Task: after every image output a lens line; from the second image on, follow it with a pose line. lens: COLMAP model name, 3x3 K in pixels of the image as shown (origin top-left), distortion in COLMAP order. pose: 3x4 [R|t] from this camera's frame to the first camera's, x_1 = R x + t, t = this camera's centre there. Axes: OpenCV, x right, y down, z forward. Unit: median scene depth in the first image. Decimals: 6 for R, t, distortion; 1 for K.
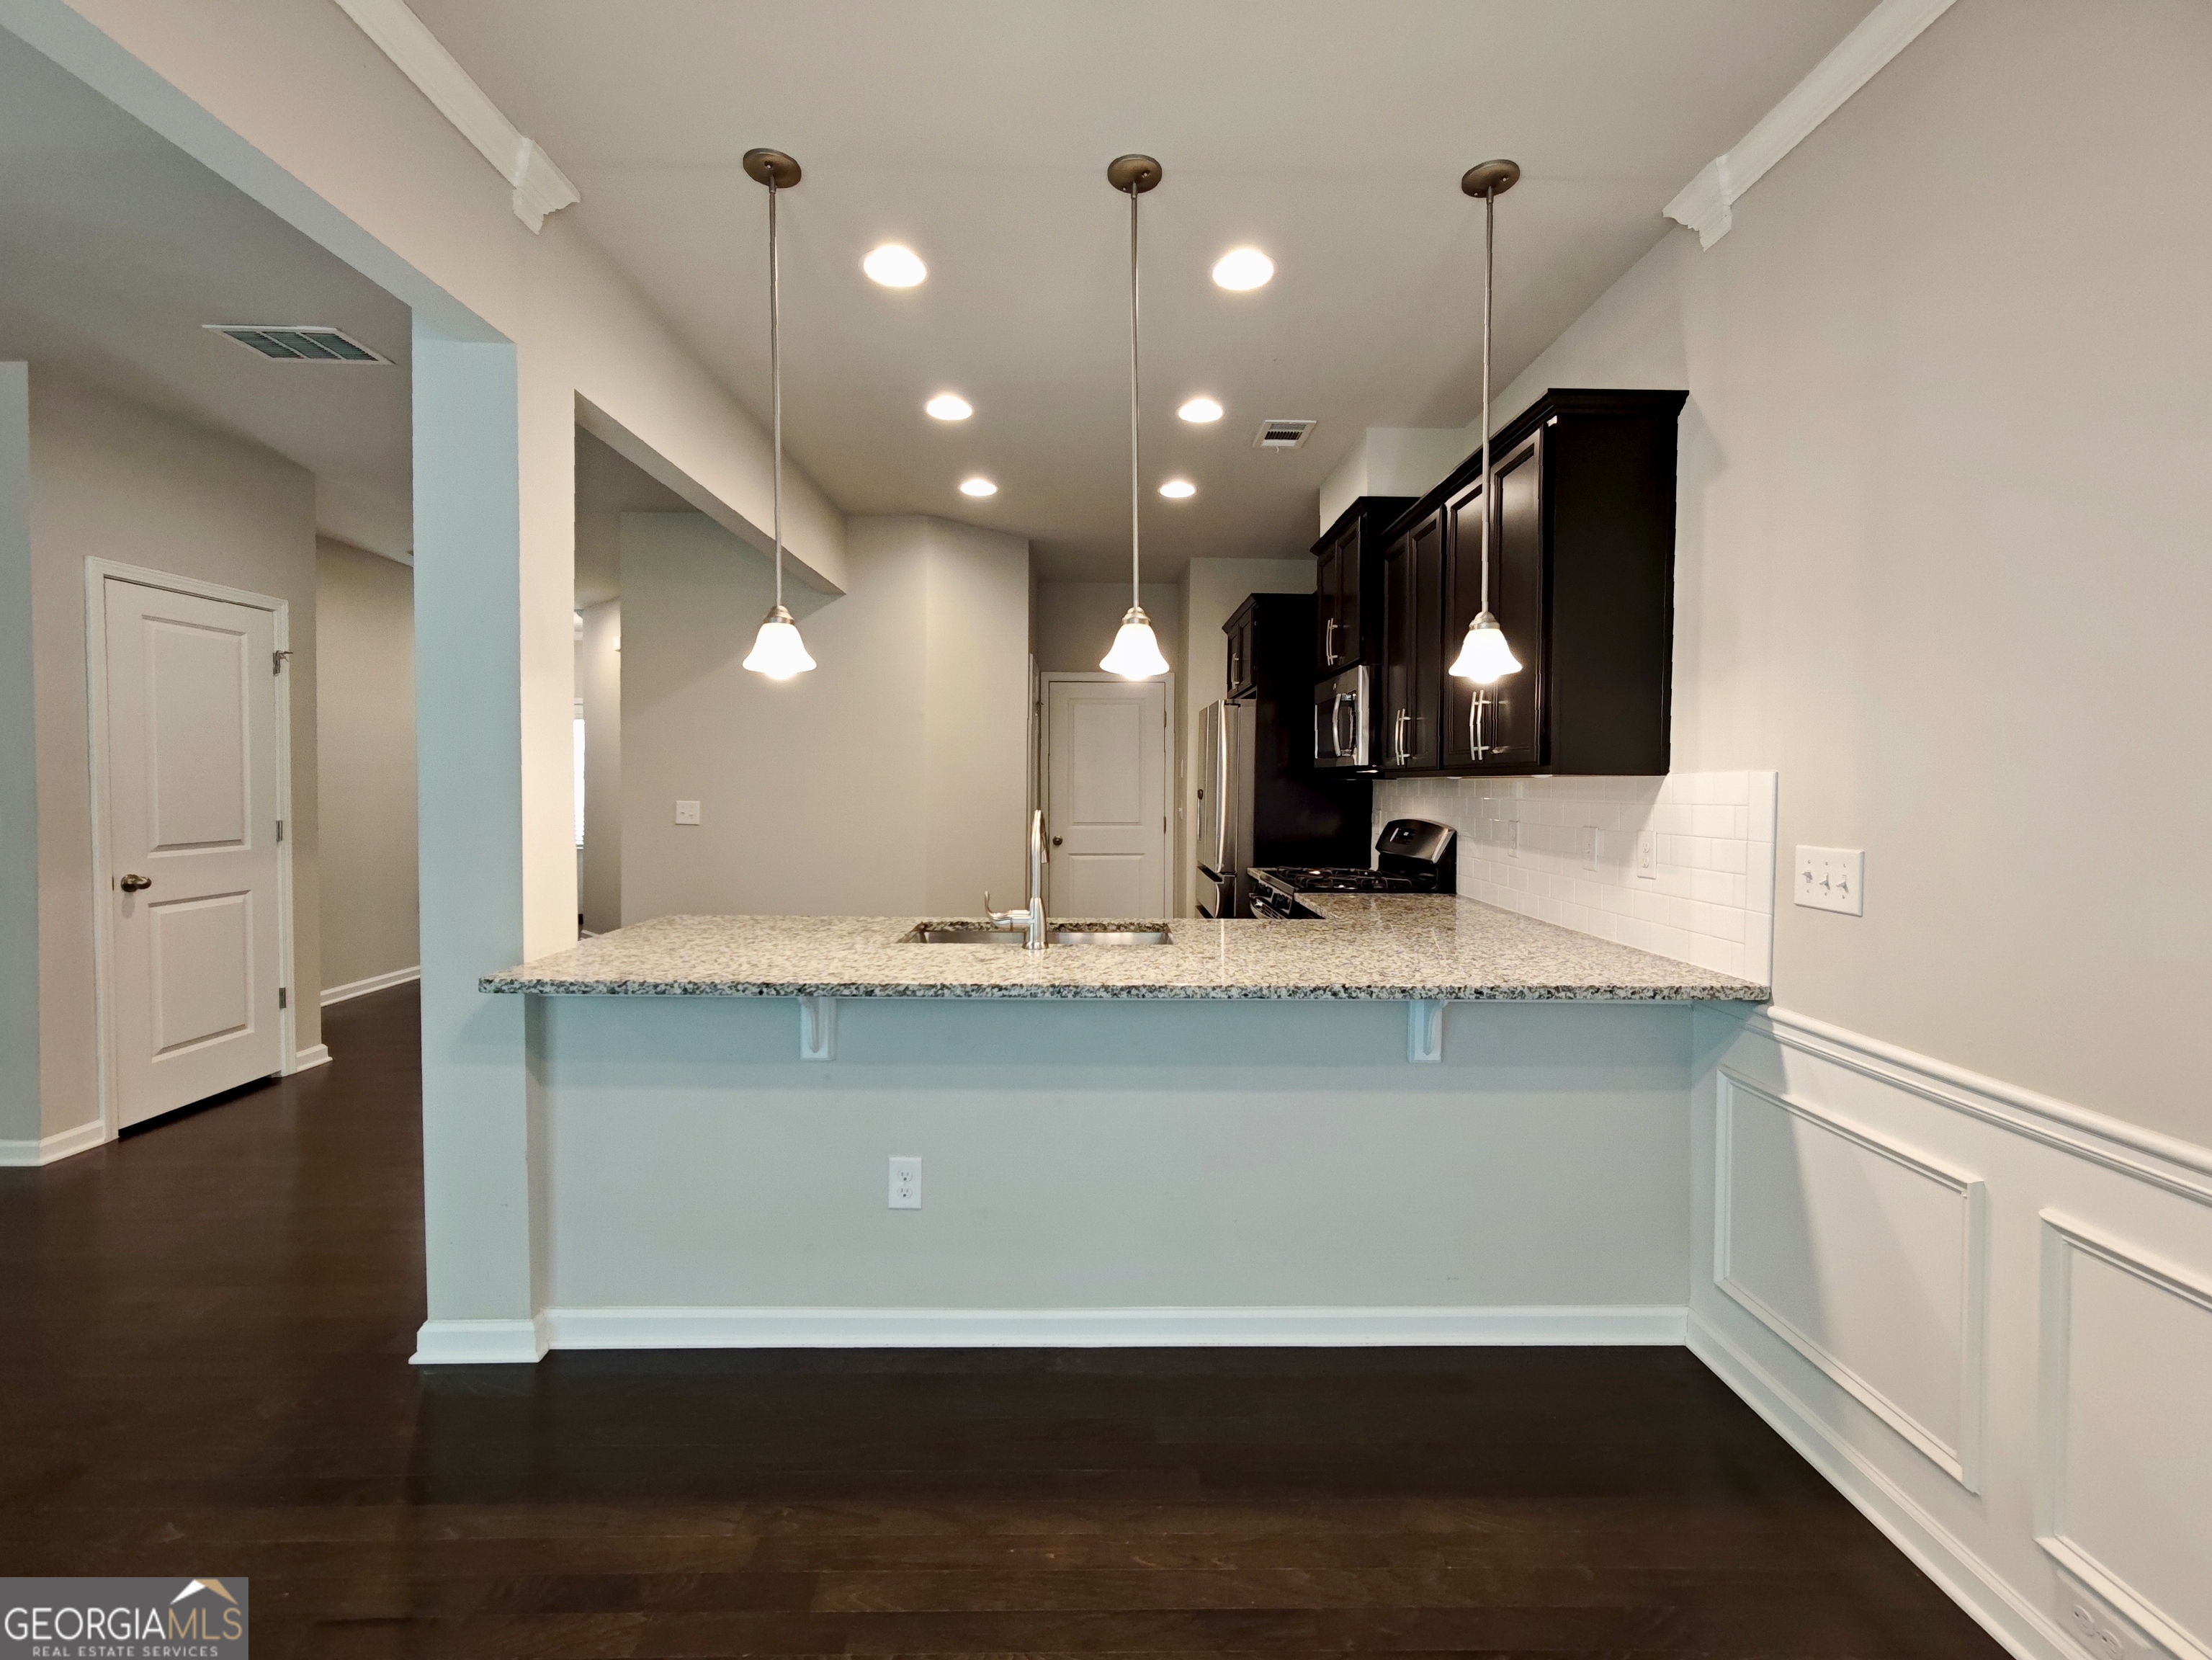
lens RADIAL K [[946.3, 0, 1097.7], [0, 946.3, 802.5], [0, 0, 1]] dist [-0.012871, 0.009562]
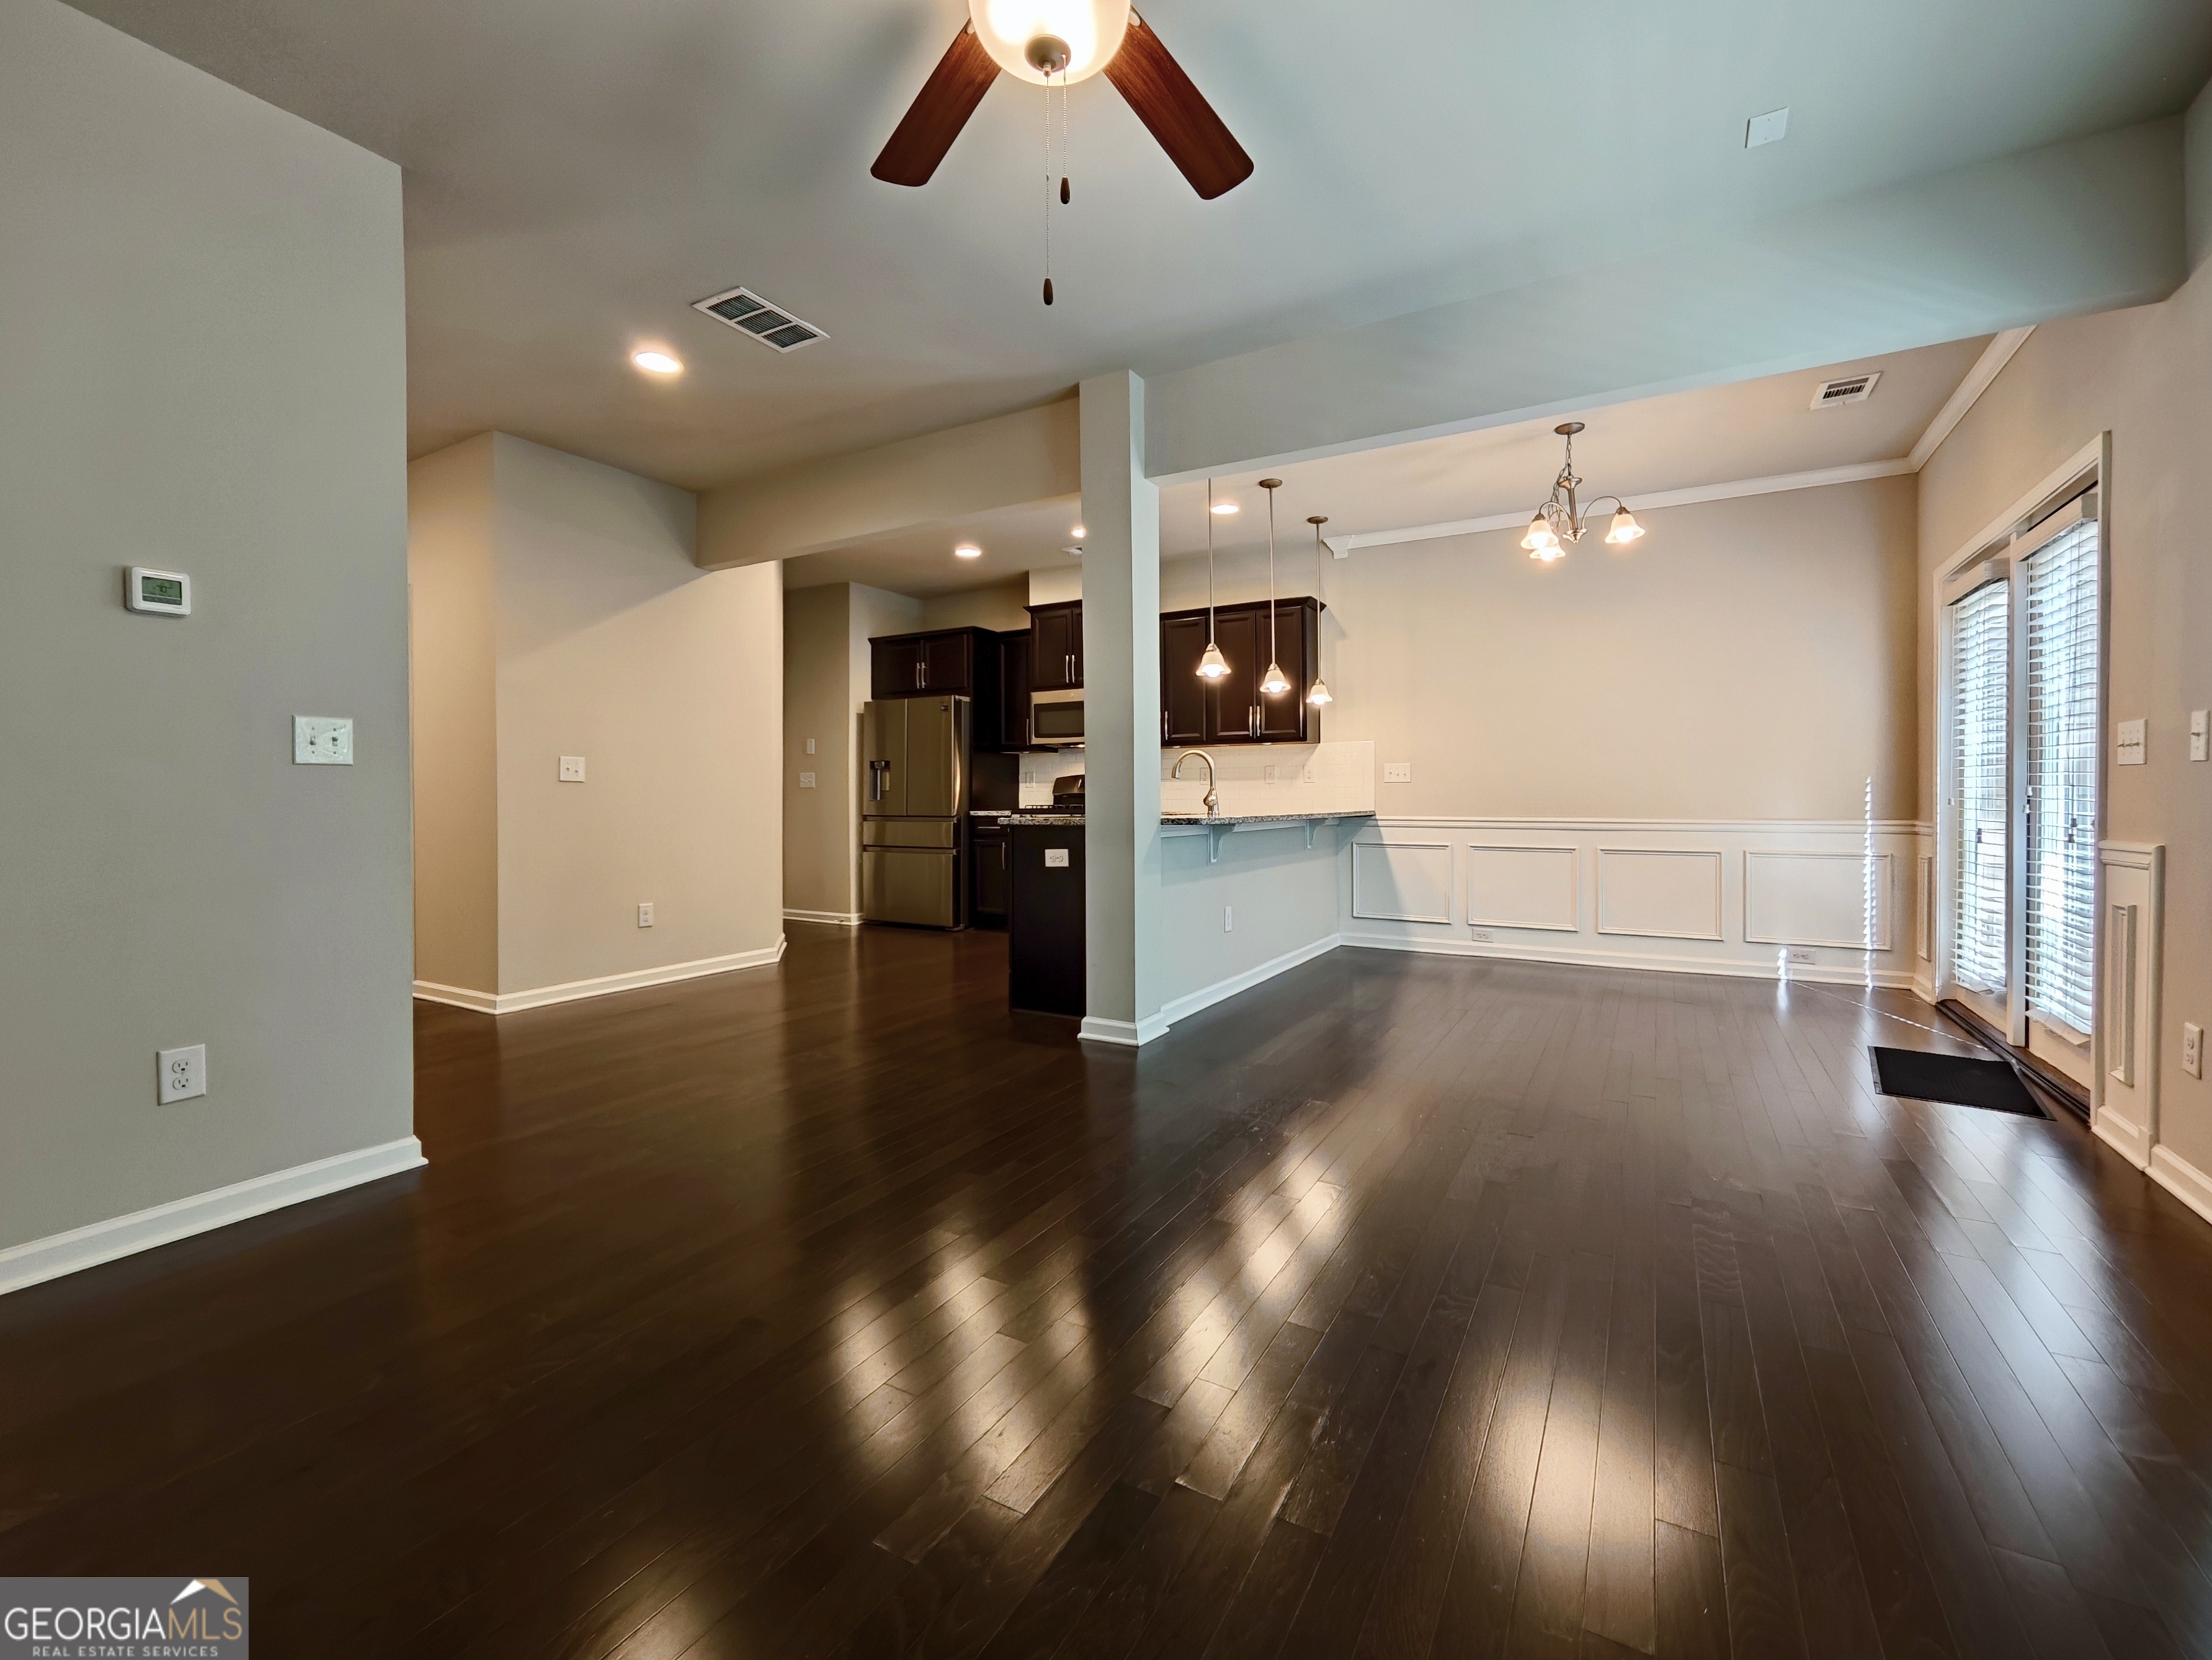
lens RADIAL K [[946.2, 0, 1097.7], [0, 946.2, 802.5], [0, 0, 1]] dist [-0.012871, 0.009562]
pose [[0.522530, -0.015516, 0.852479, -1.419861], [0.026798, 0.999639, 0.001769, 0.083532], [-0.852199, 0.021920, 0.522758, 0.084293]]
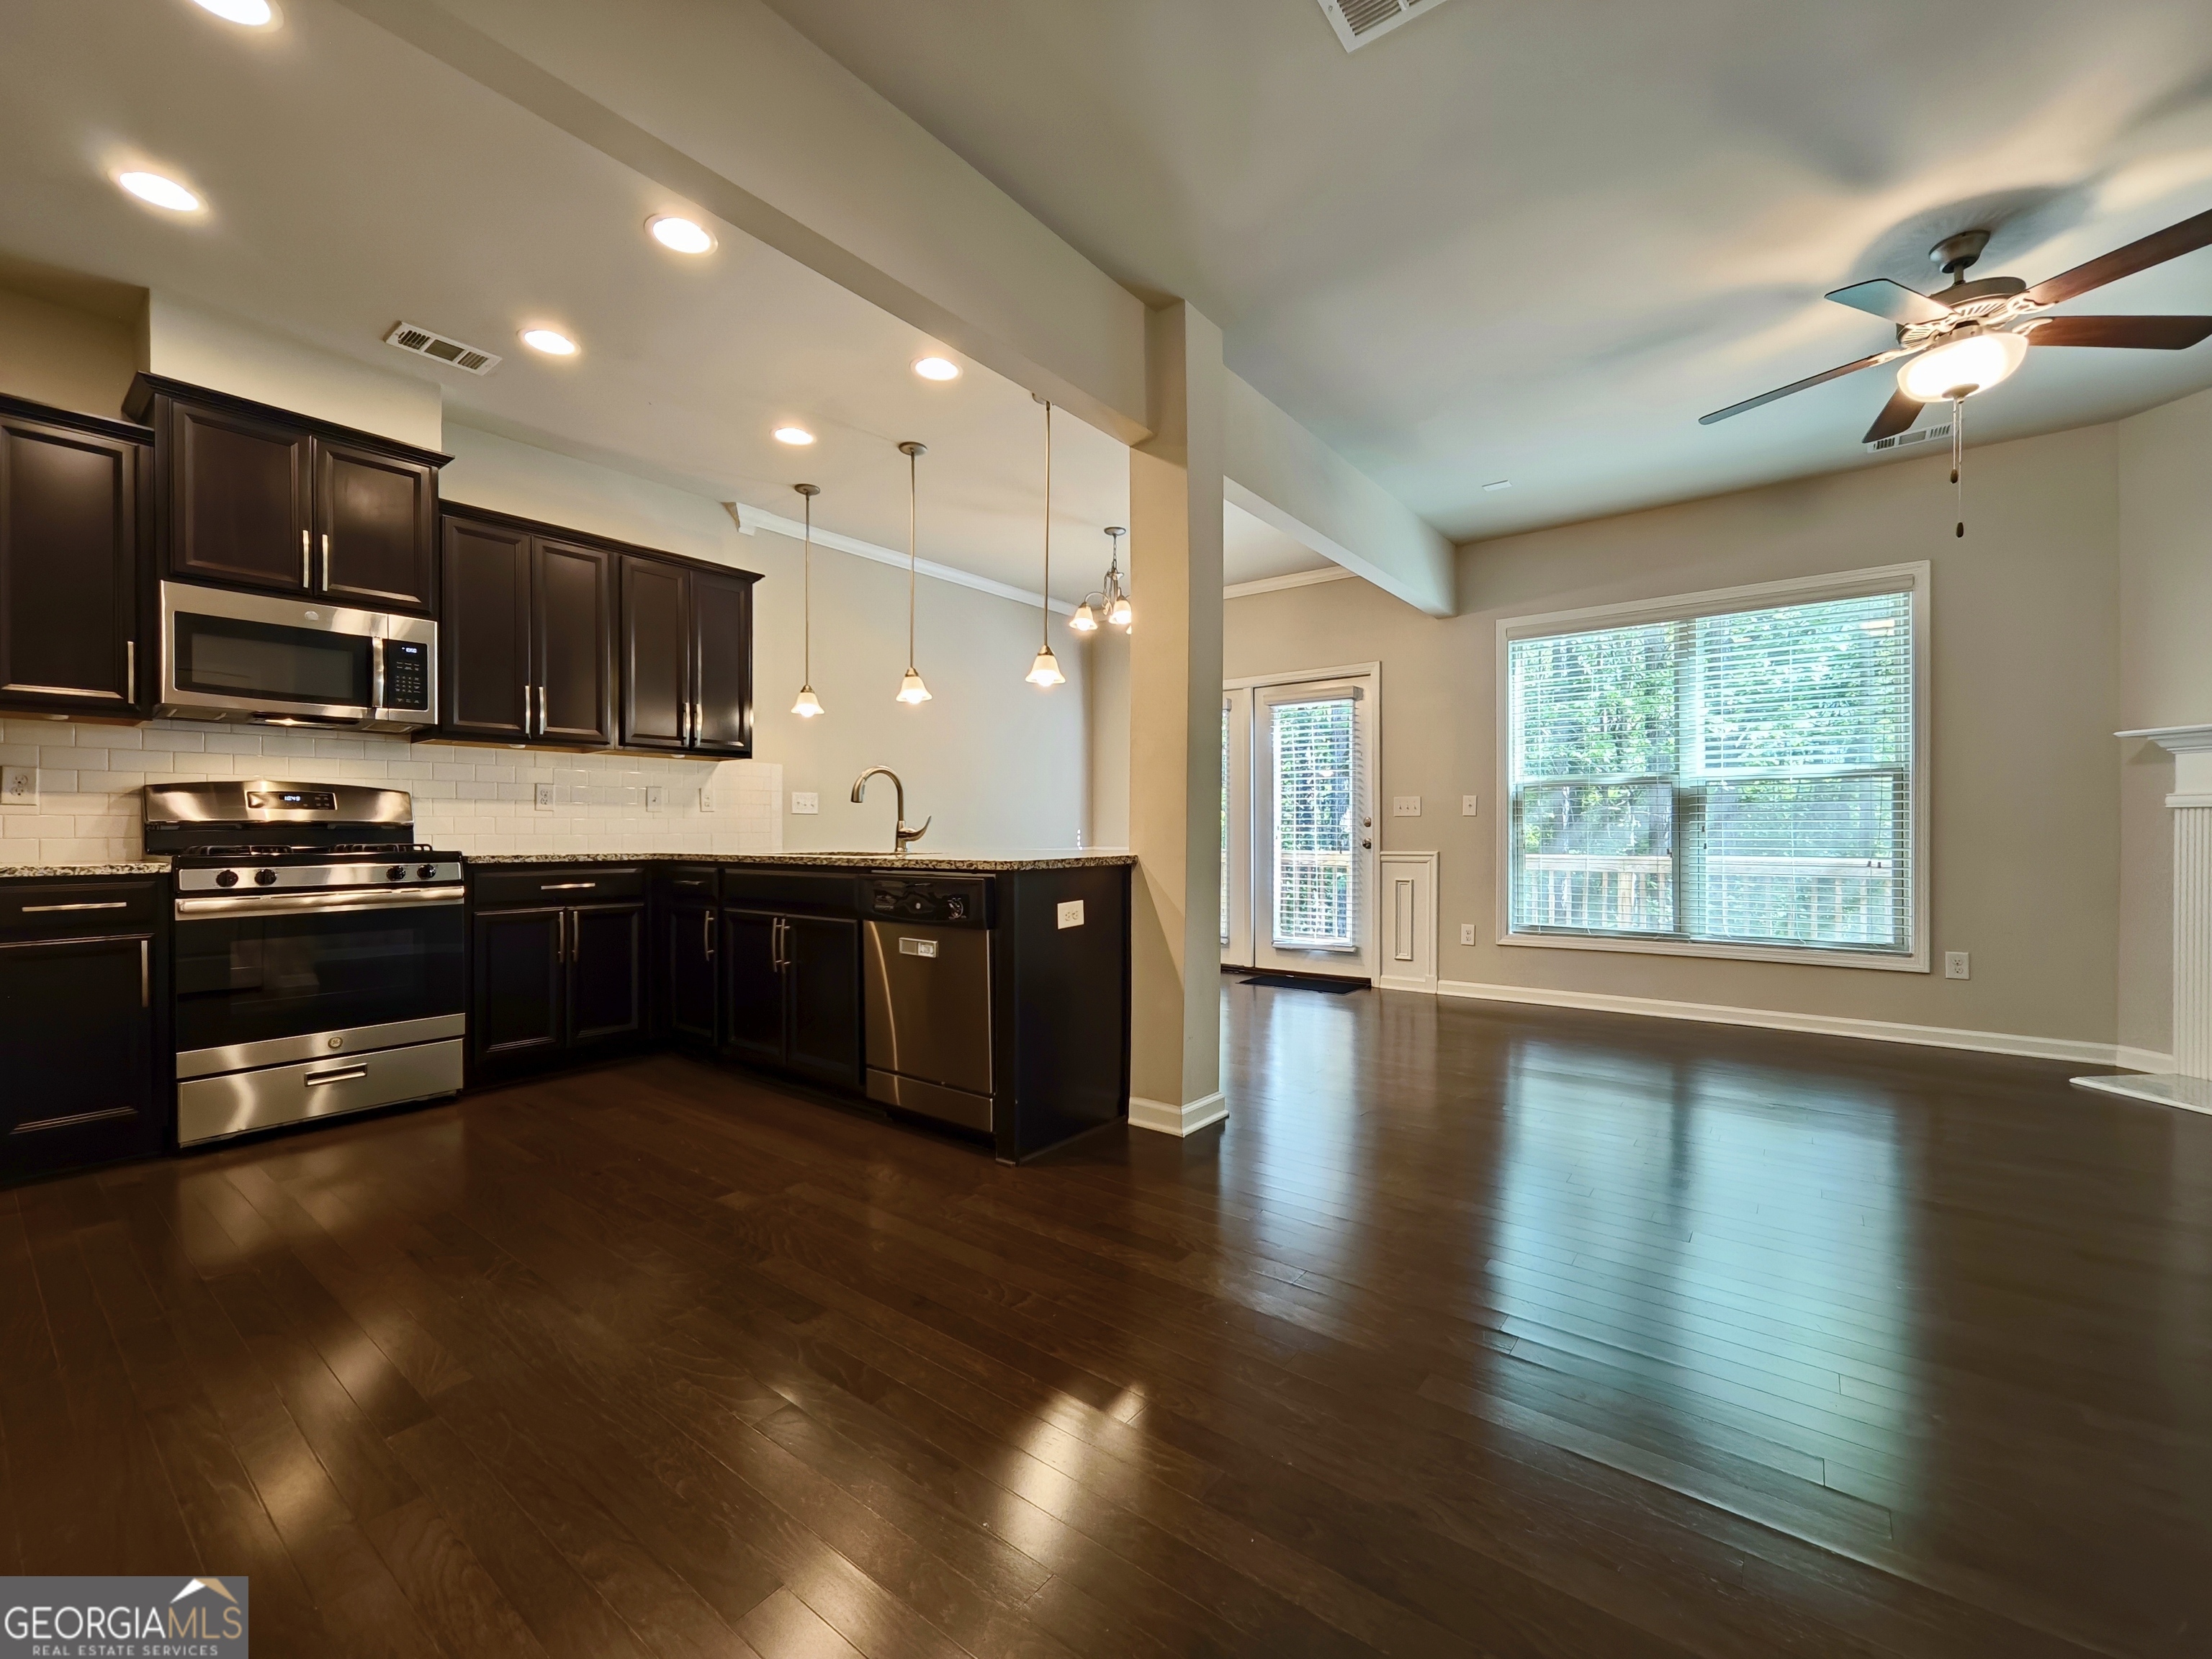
lens RADIAL K [[922.5, 0, 1106.0], [0, 922.5, 829.5], [0, 0, 1]] dist [-0.004057, 0.000837]
pose [[-0.780912, -0.006206, 0.624610, -0.938896], [0.007917, 0.999772, 0.019832, 0.062749], [-0.624591, 0.020433, -0.780685, 1.428680]]
